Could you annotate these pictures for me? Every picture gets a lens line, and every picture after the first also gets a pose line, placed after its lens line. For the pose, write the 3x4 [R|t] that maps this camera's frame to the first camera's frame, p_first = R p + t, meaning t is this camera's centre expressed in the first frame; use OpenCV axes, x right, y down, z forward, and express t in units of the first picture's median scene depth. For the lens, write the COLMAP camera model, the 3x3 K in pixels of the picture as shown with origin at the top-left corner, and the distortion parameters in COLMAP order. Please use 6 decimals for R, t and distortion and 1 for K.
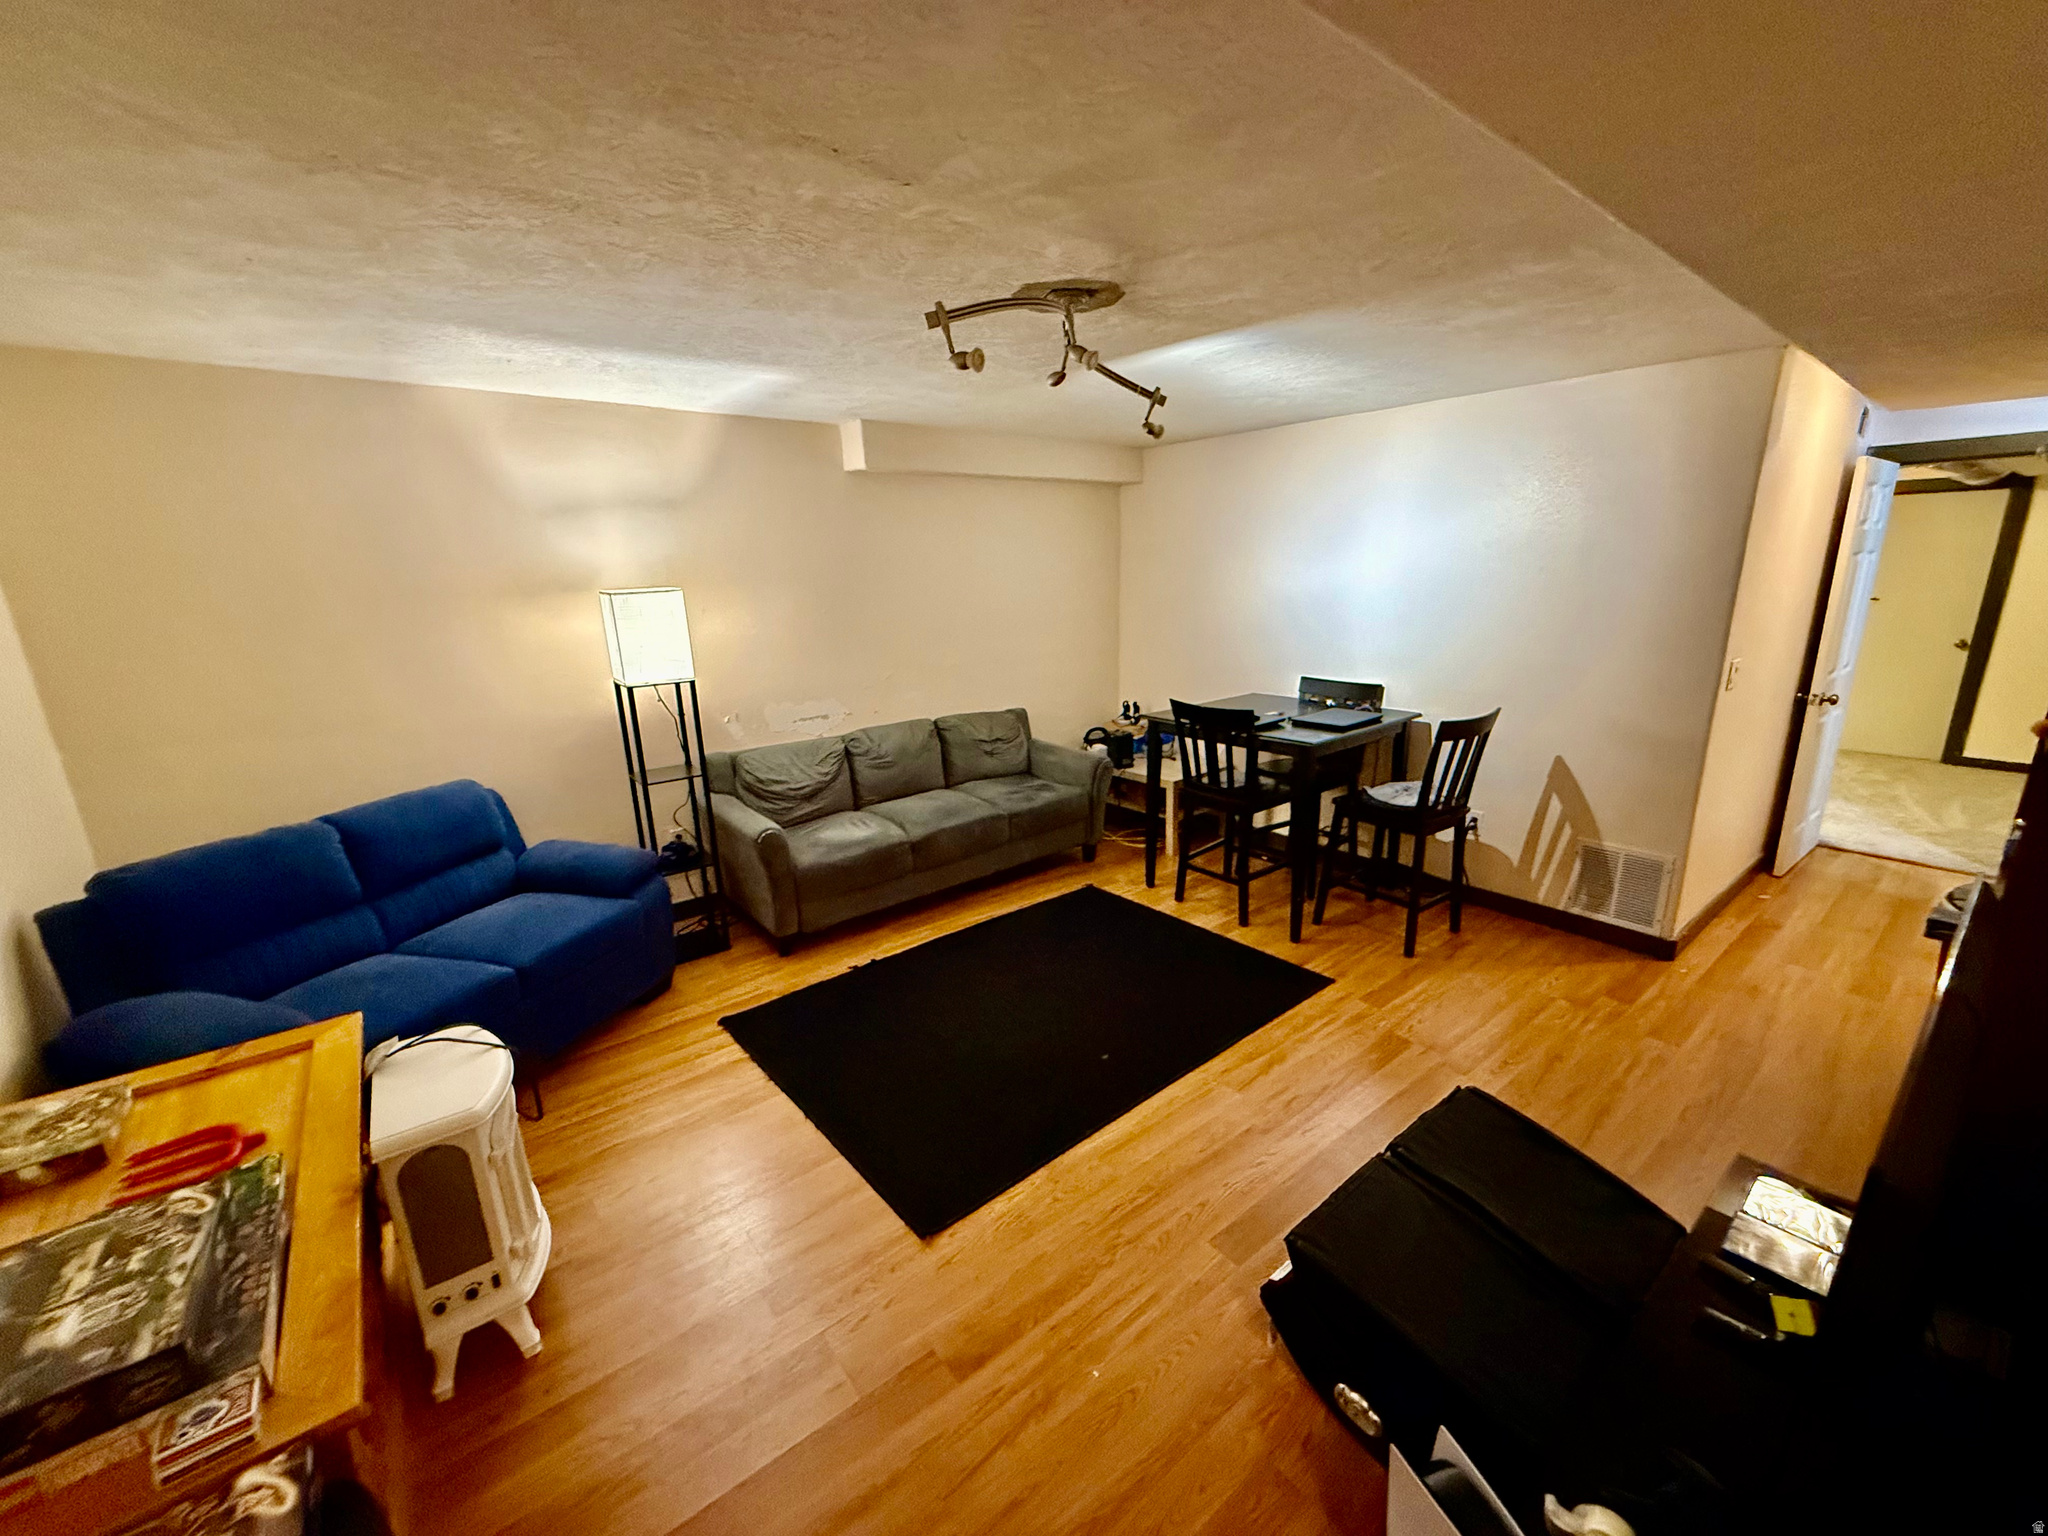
lens RADIAL K [[817.0, 0, 1025.2], [0, 817.0, 775.3], [0, 0, 1]] dist [0.001984, 0.000094]
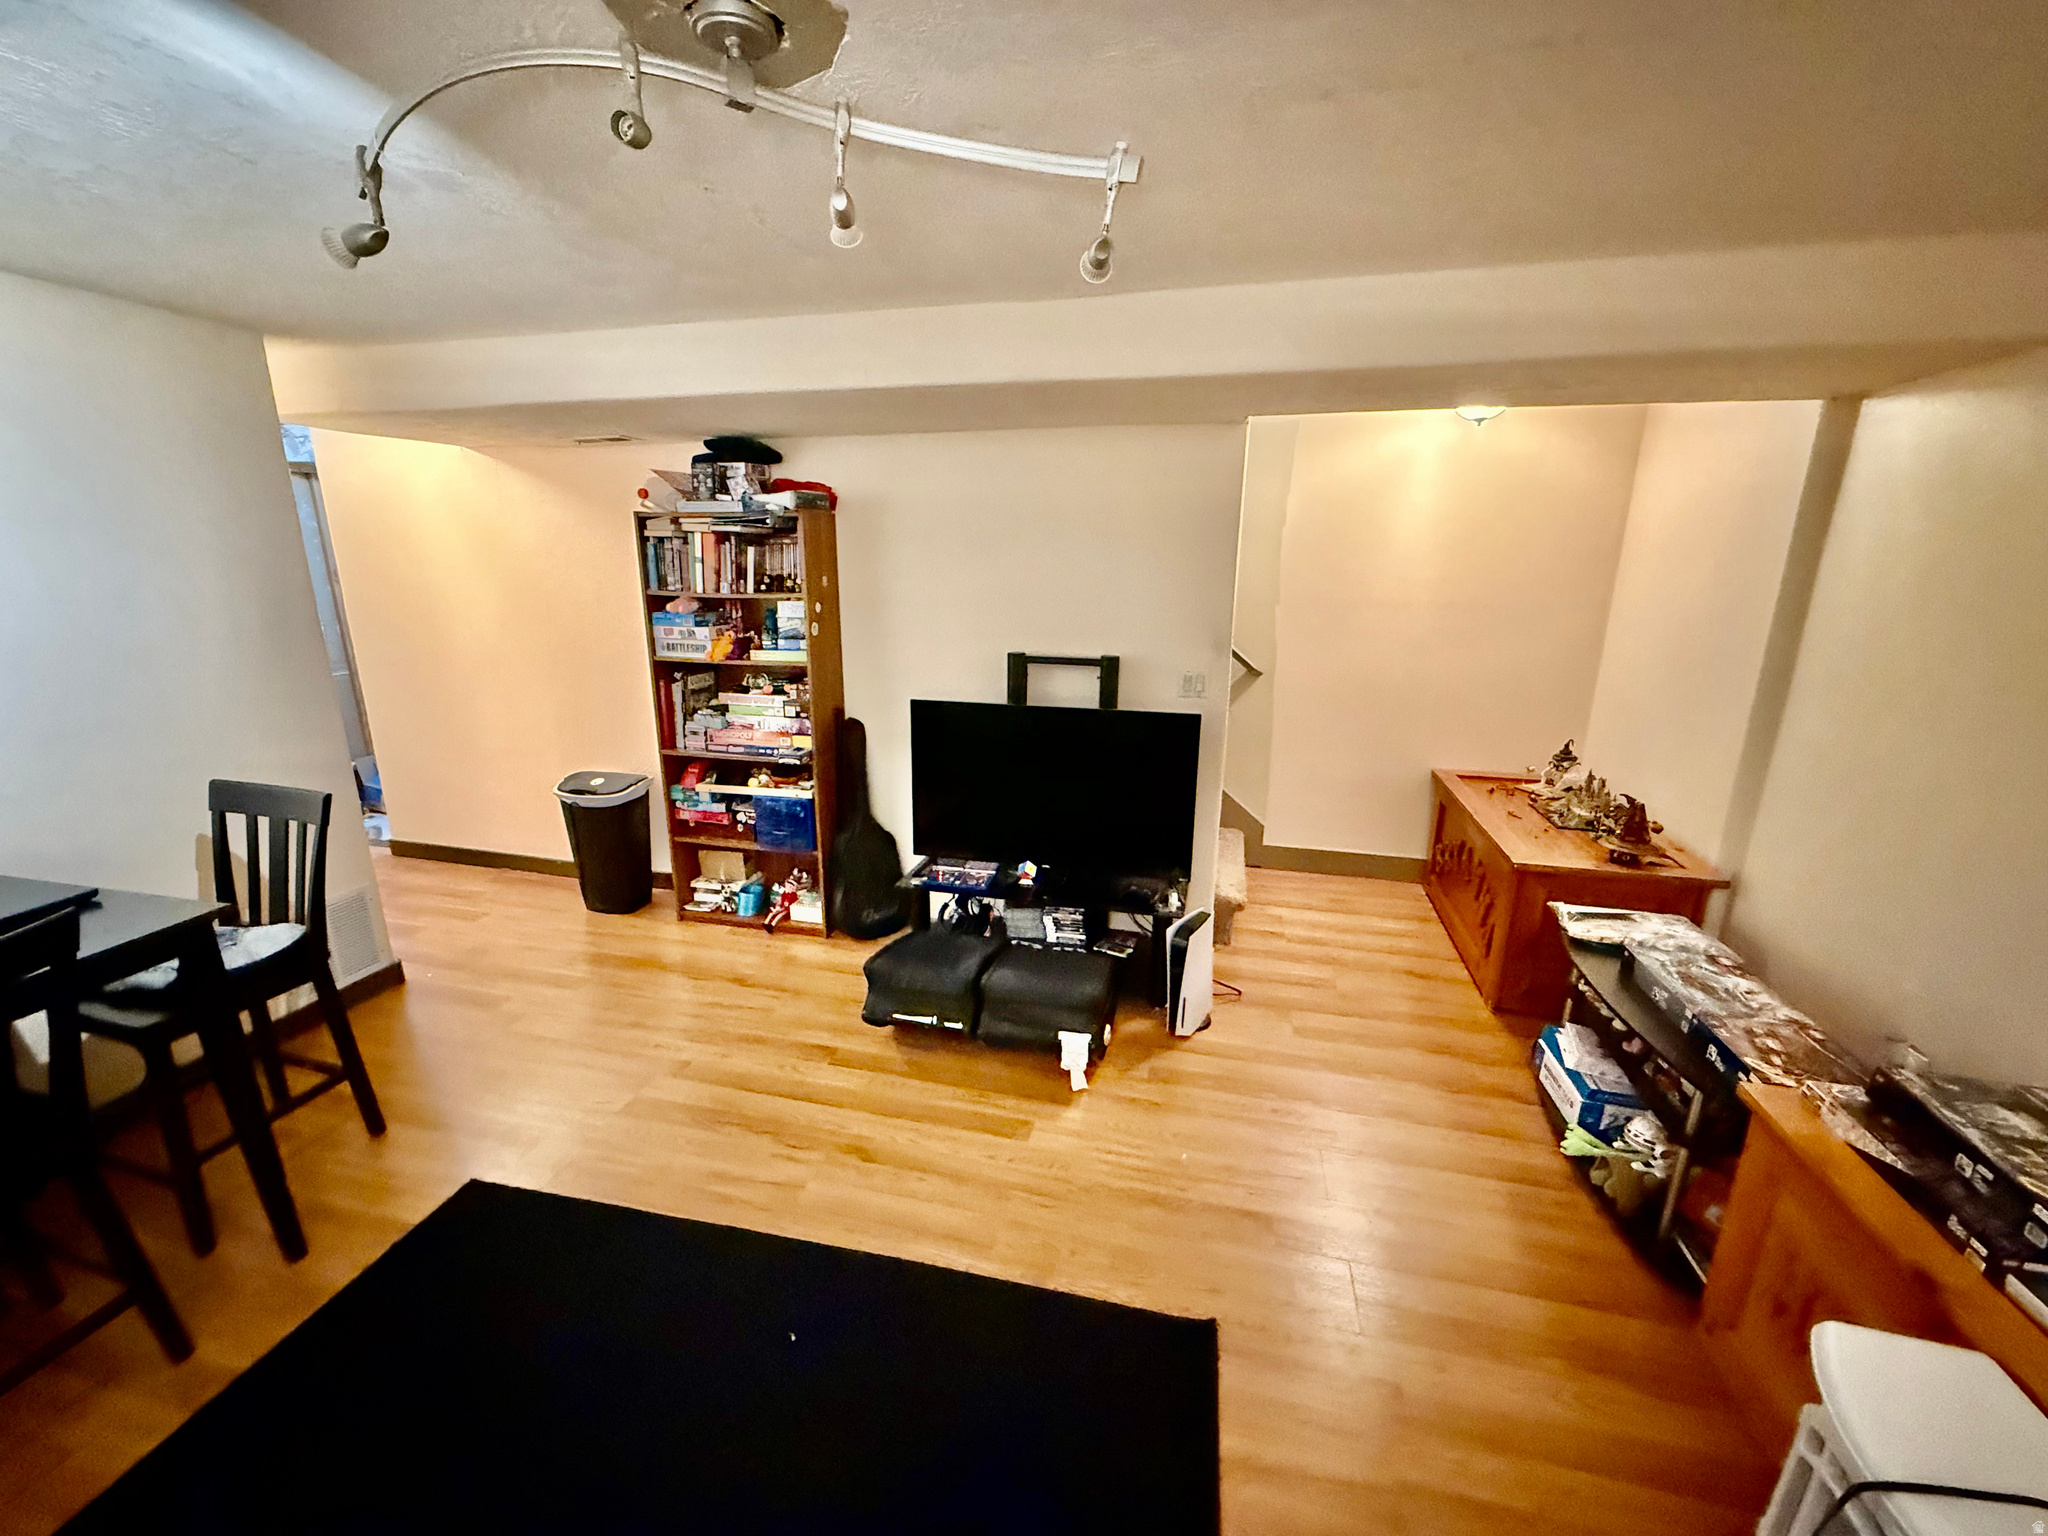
lens RADIAL K [[817.0, 0, 1023.0], [0, 817.0, 770.5], [0, 0, 1]] dist [0.001984, 0.000094]
pose [[-0.608897, -0.188626, 0.770496, -0.546038], [0.208788, 0.898958, 0.385073, -0.340662], [-0.765279, 0.395341, -0.507990, 1.329104]]
